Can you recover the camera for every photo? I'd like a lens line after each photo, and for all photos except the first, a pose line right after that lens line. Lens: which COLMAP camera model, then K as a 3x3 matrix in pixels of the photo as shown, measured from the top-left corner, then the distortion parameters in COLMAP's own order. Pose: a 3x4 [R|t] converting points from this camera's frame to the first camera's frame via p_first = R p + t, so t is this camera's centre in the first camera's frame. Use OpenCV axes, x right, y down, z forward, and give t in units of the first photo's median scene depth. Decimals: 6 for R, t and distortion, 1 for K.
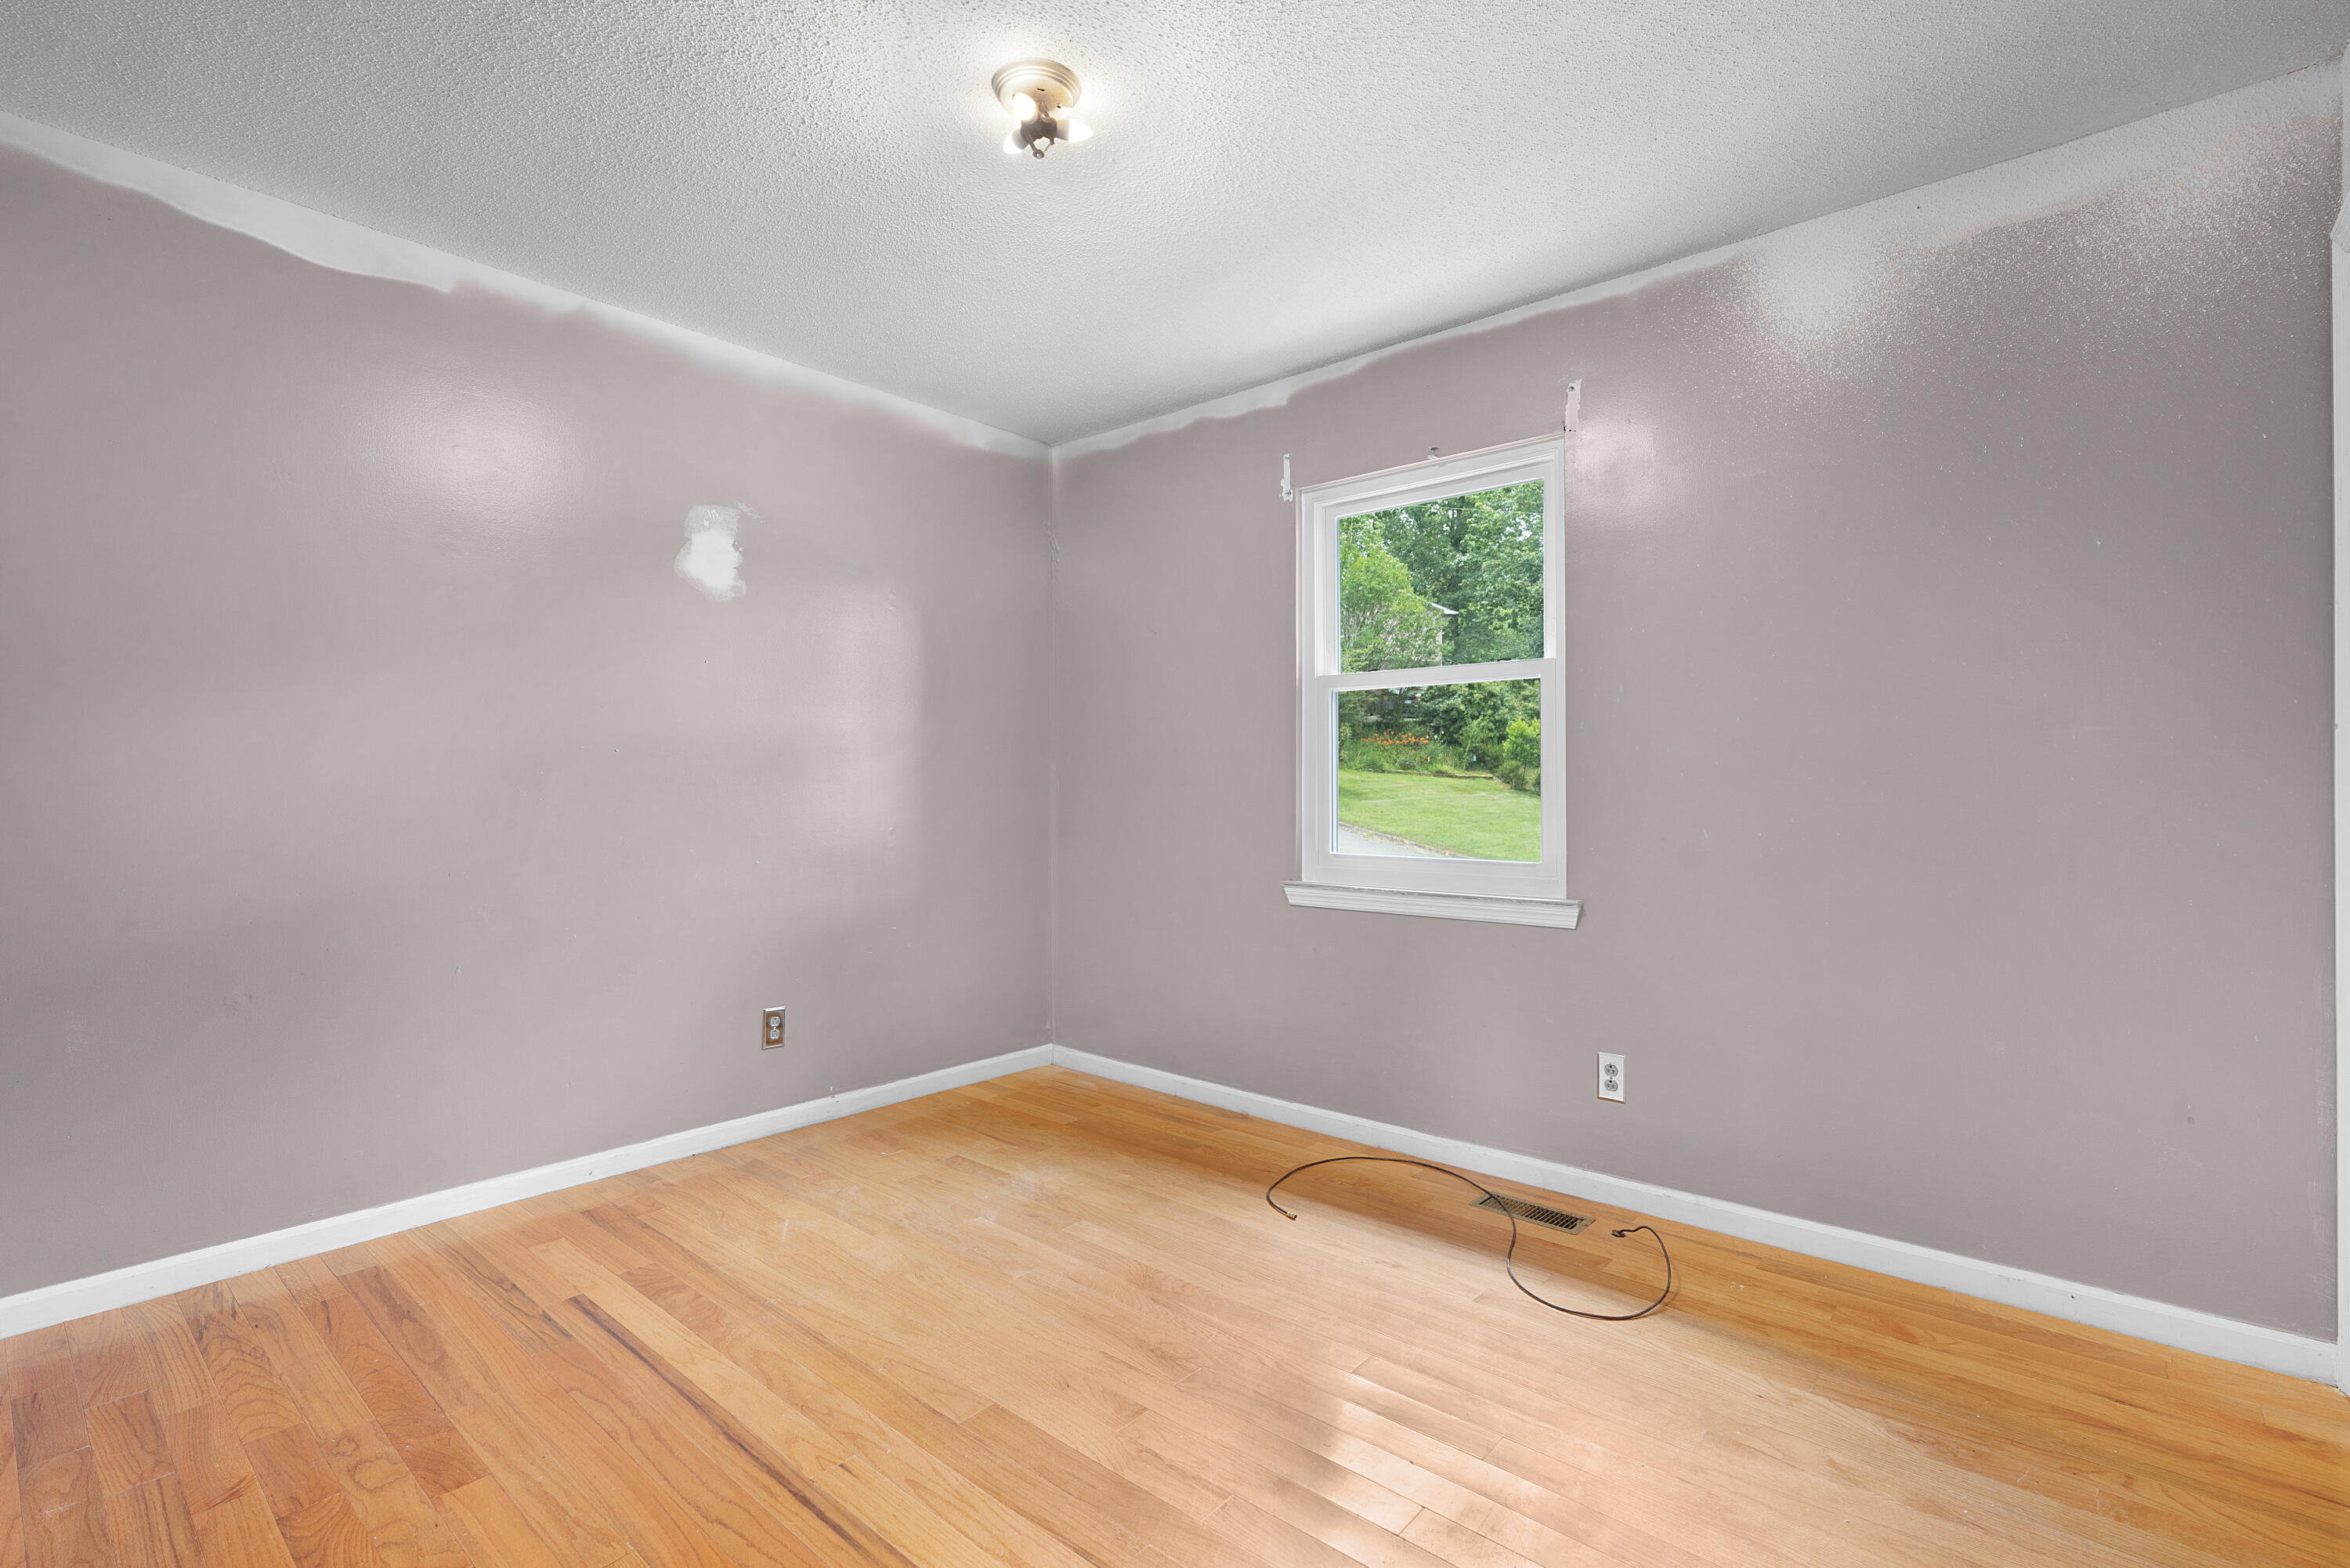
lens RADIAL K [[1087.0, 0, 1176.9], [0, 1087.0, 789.0], [0, 0, 1]] dist [-0.008670, 0.001969]
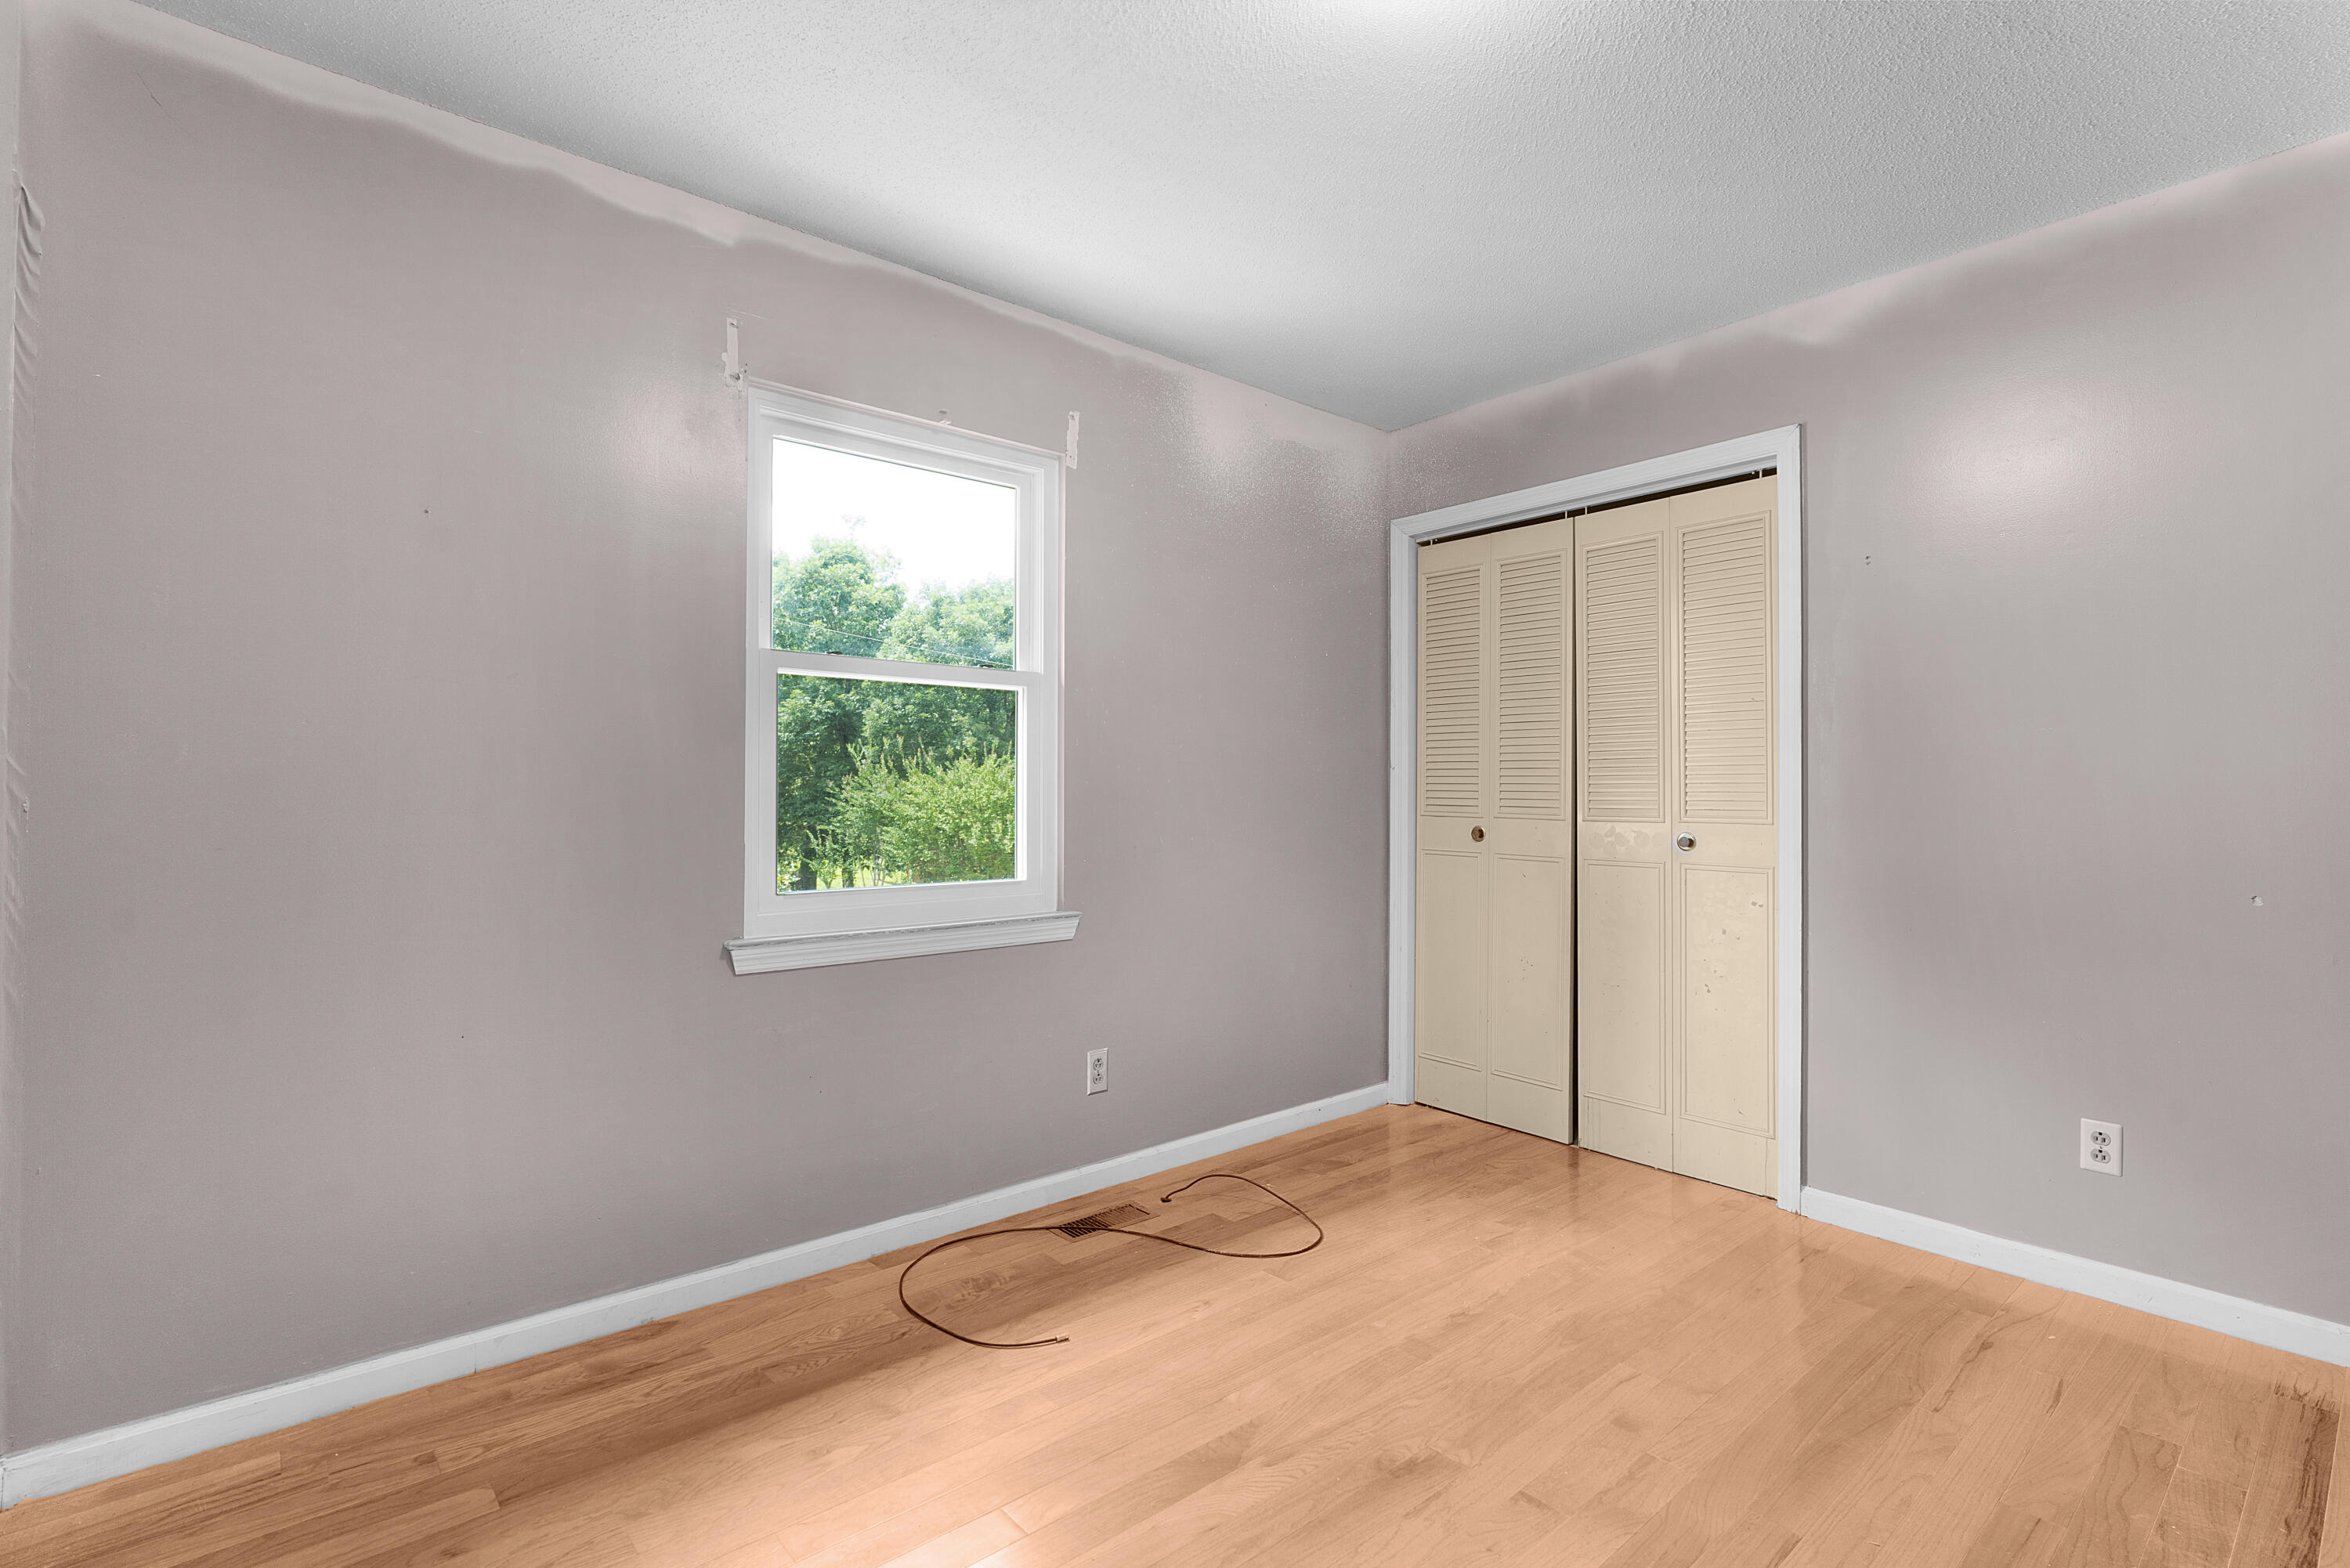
lens RADIAL K [[1087.0, 0, 1176.9], [0, 1087.0, 779.1], [0, 0, 1]] dist [-0.008670, 0.001969]
pose [[0.140464, 0.010362, 0.990032, -0.647714], [0.001039, 0.999943, -0.010614, -0.011935], [-0.990085, 0.002519, 0.140446, 0.757888]]
